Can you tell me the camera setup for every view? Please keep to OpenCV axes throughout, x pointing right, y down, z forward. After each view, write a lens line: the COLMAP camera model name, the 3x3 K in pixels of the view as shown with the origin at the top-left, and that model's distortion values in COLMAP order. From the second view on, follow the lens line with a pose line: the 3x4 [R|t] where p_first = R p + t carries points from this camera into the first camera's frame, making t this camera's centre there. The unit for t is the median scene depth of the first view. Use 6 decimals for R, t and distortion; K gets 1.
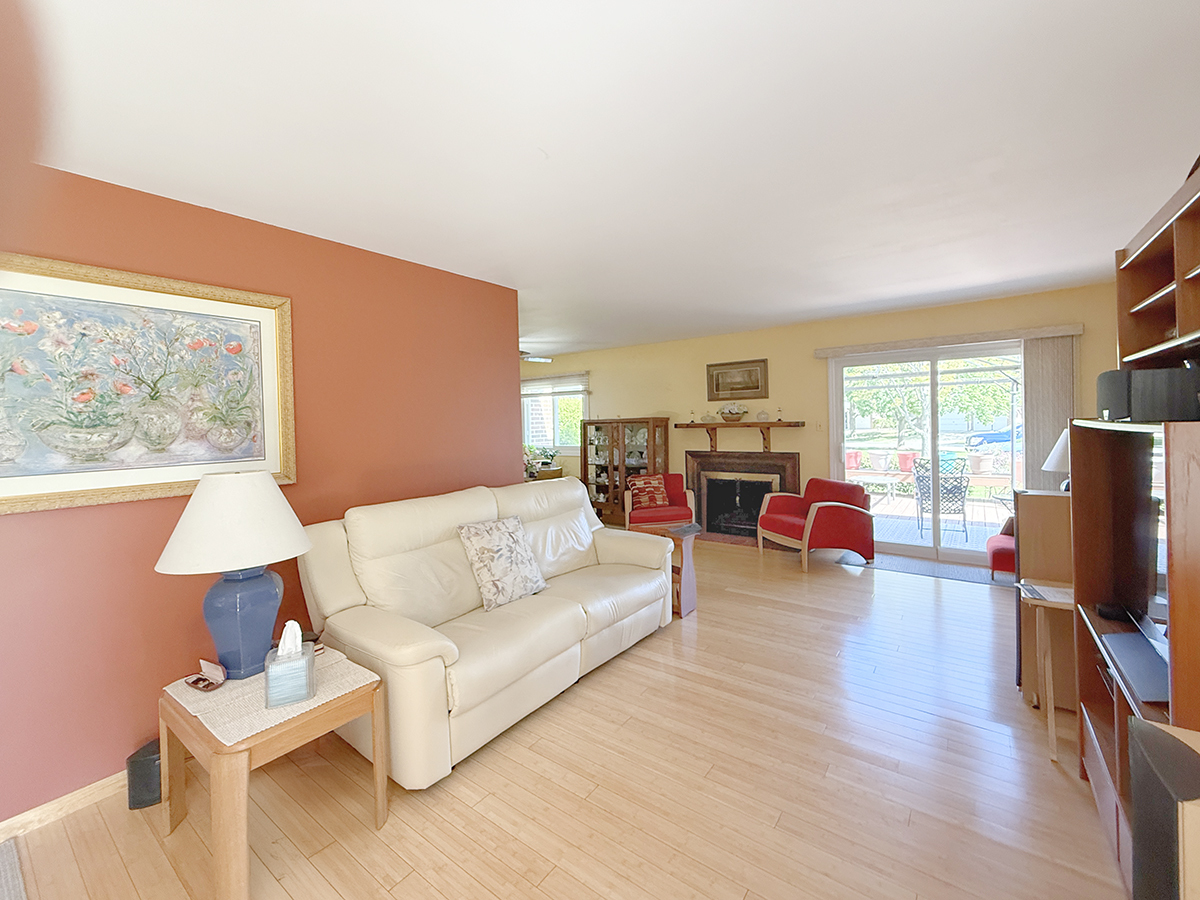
lens RADIAL K [[510.5, 0, 589.5], [0, 510.5, 421.4], [0, 0, 1]] dist [-0.000975, -0.000508]
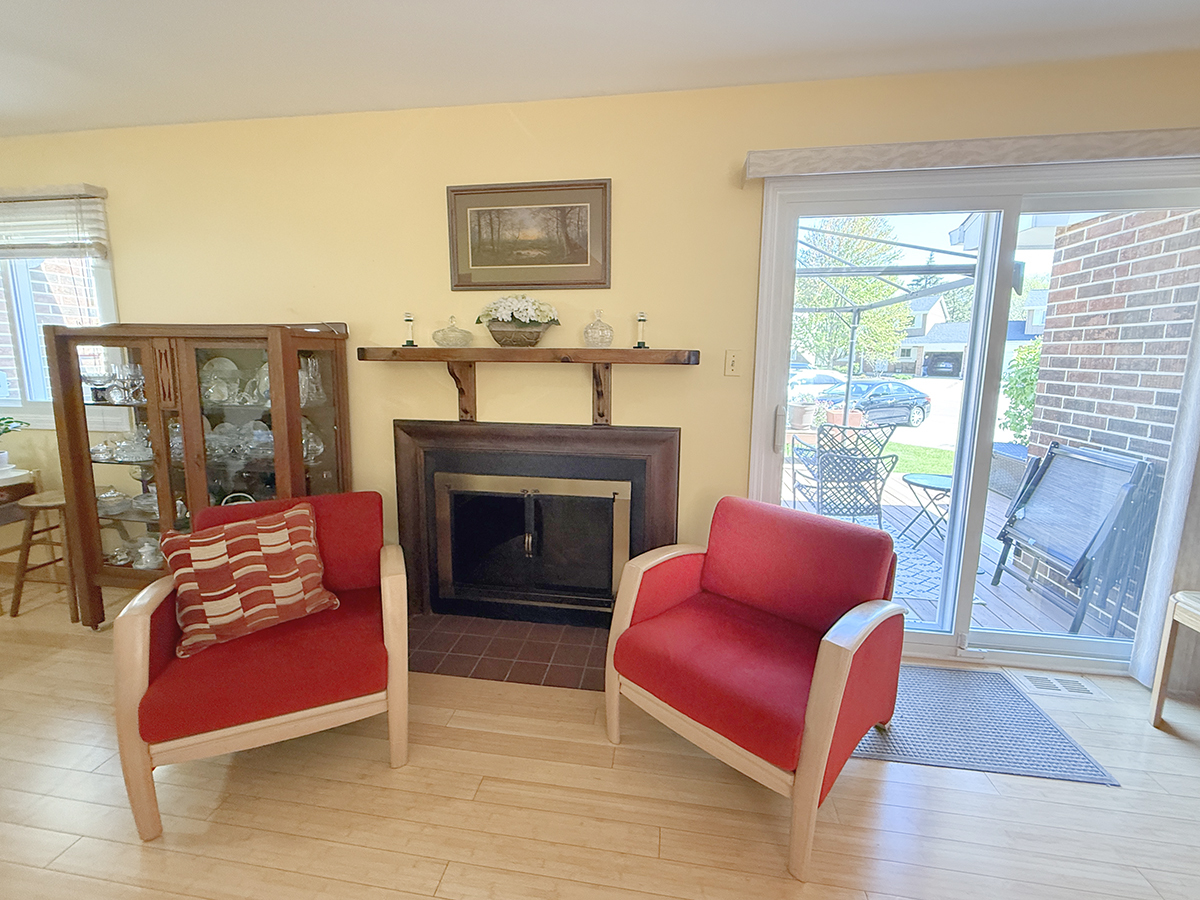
lens RADIAL K [[510.5, 0, 592.1], [0, 510.5, 425.8], [0, 0, 1]] dist [-0.000975, -0.000508]
pose [[0.878841, -0.034159, 0.475891, 0.145291], [-0.029602, 0.991608, 0.125845, 0.009634], [-0.476196, -0.124685, 0.870454, 0.631293]]
